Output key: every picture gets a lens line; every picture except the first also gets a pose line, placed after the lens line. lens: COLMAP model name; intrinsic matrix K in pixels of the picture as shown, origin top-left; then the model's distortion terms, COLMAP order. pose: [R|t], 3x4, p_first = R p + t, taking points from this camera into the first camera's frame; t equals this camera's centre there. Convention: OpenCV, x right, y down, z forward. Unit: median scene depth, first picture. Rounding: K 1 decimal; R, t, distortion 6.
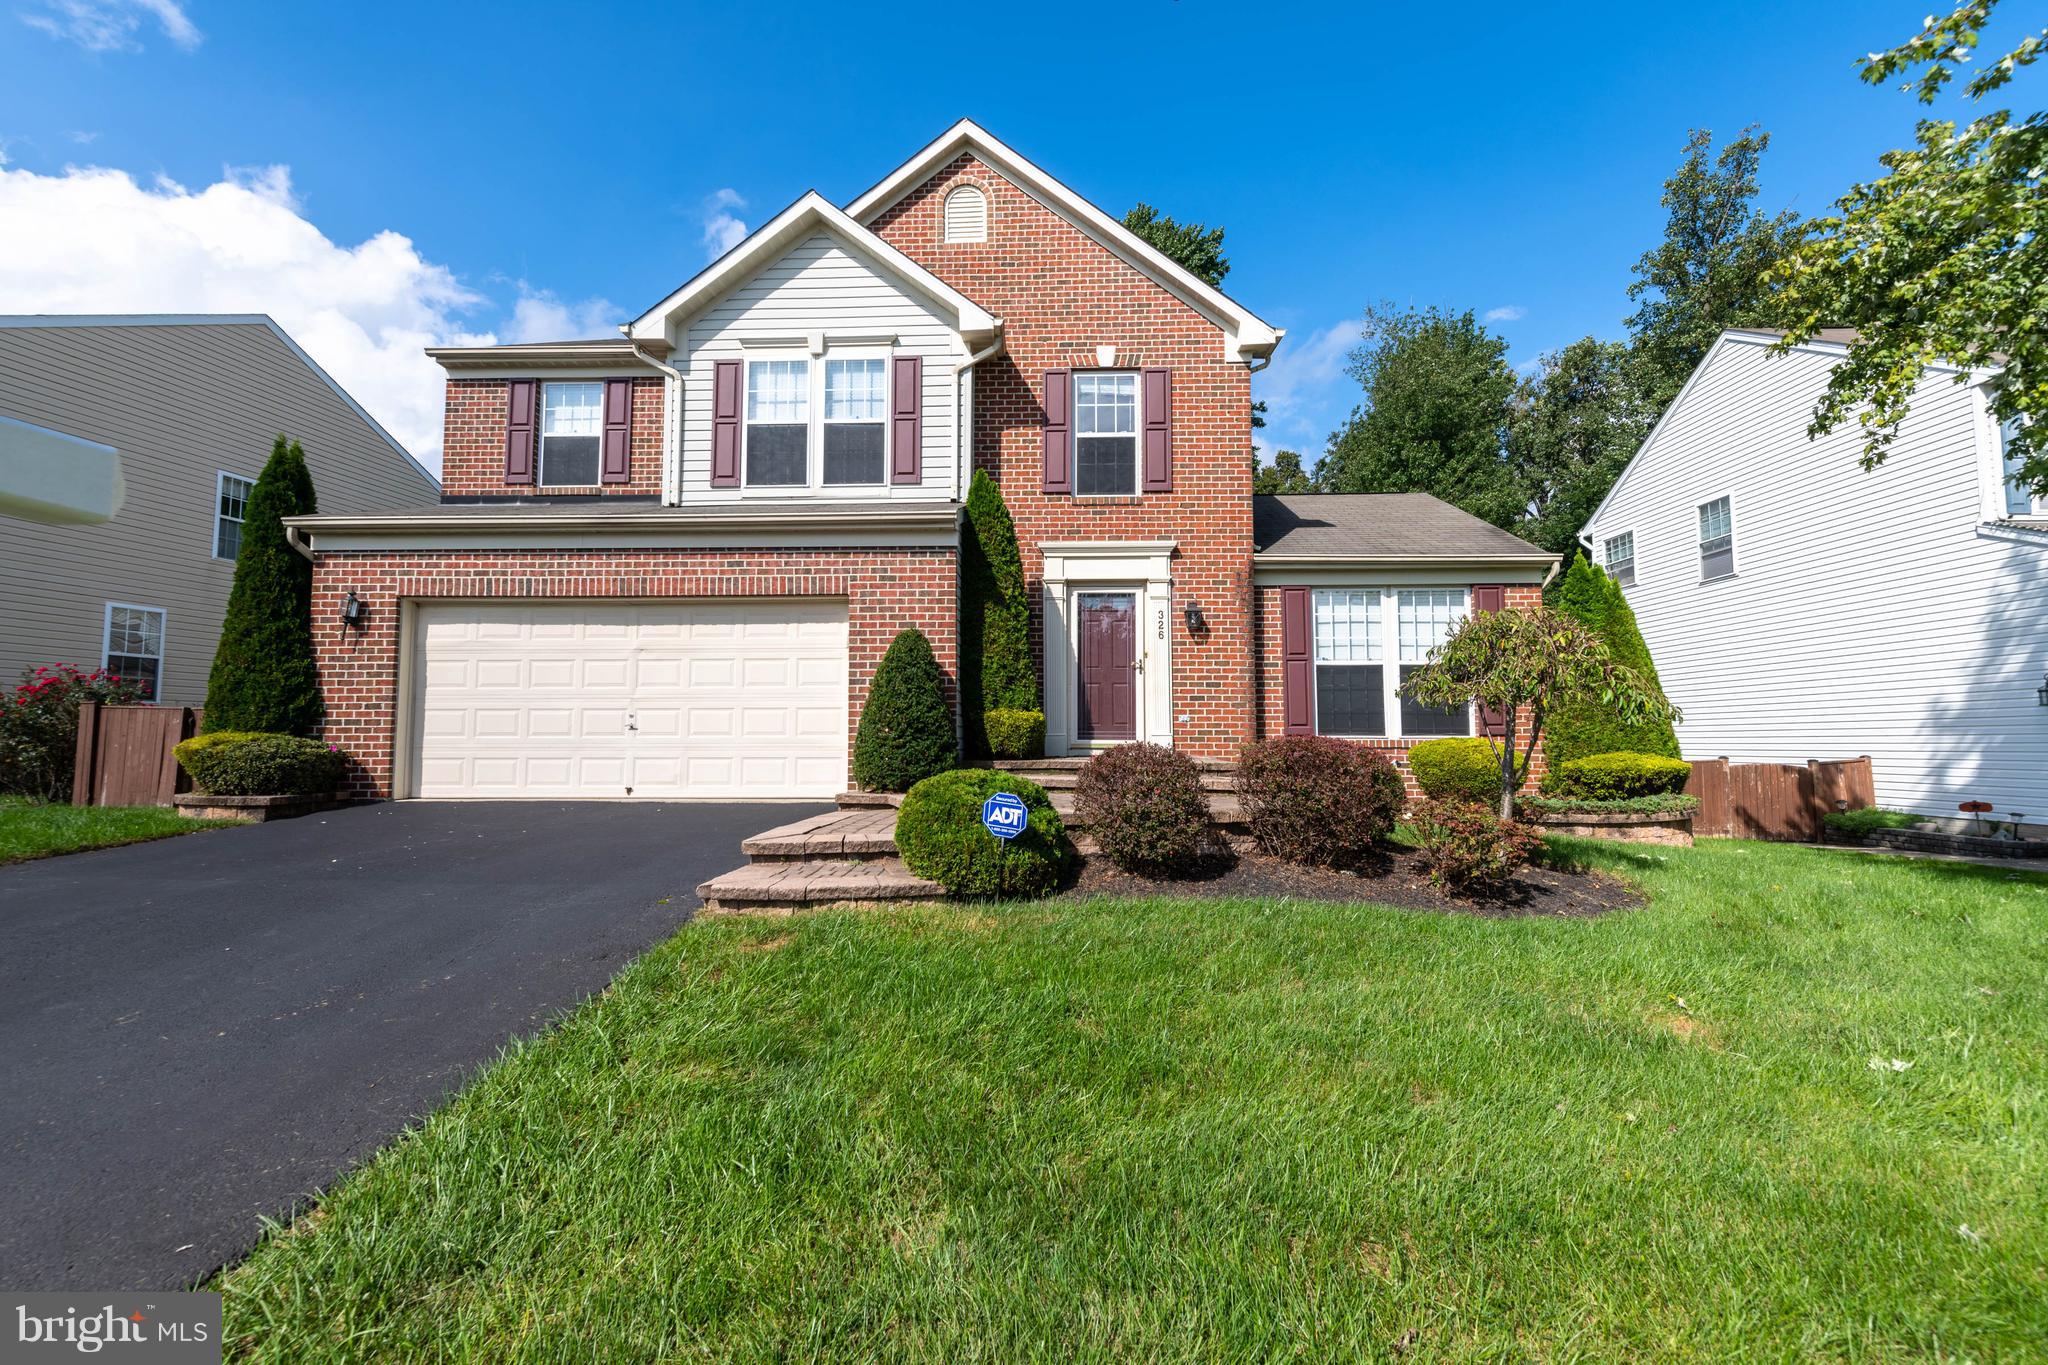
lens RADIAL K [[881.2, 0, 1026.8], [0, 881.2, 679.6], [0, 0, 1]] dist [0.001785, -0.000695]
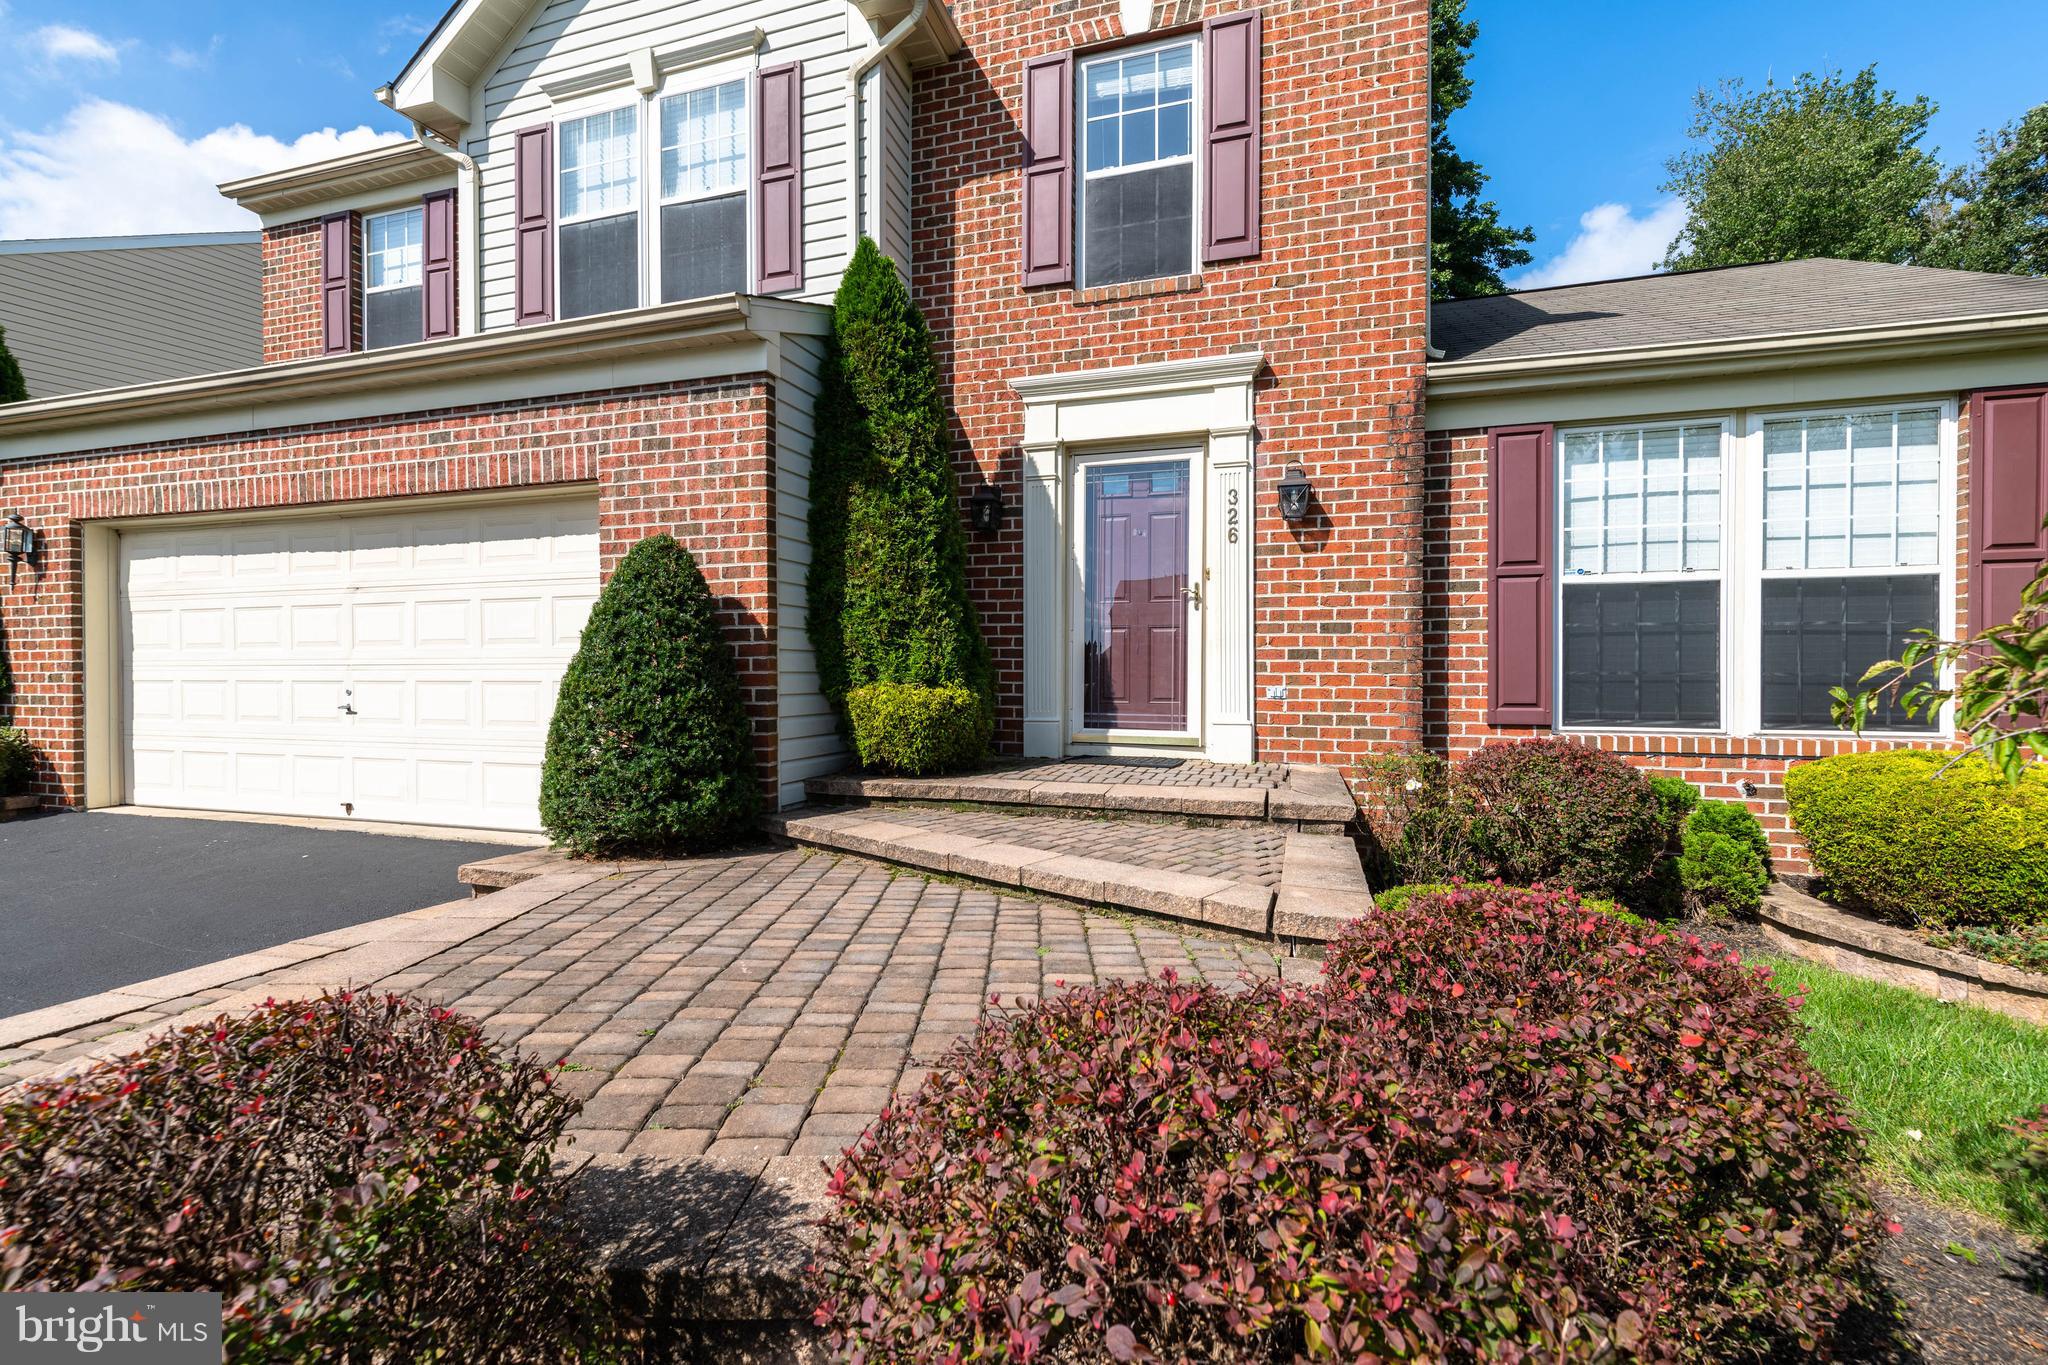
lens RADIAL K [[881.2, 0, 1024.0], [0, 881.2, 679.6], [0, 0, 1]] dist [0.001785, -0.000695]
pose [[0.964310, 0.002230, -0.264768, 0.171972], [0.018884, 0.996839, 0.077172, -0.007340], [0.264103, -0.079418, 0.961219, 0.450250]]
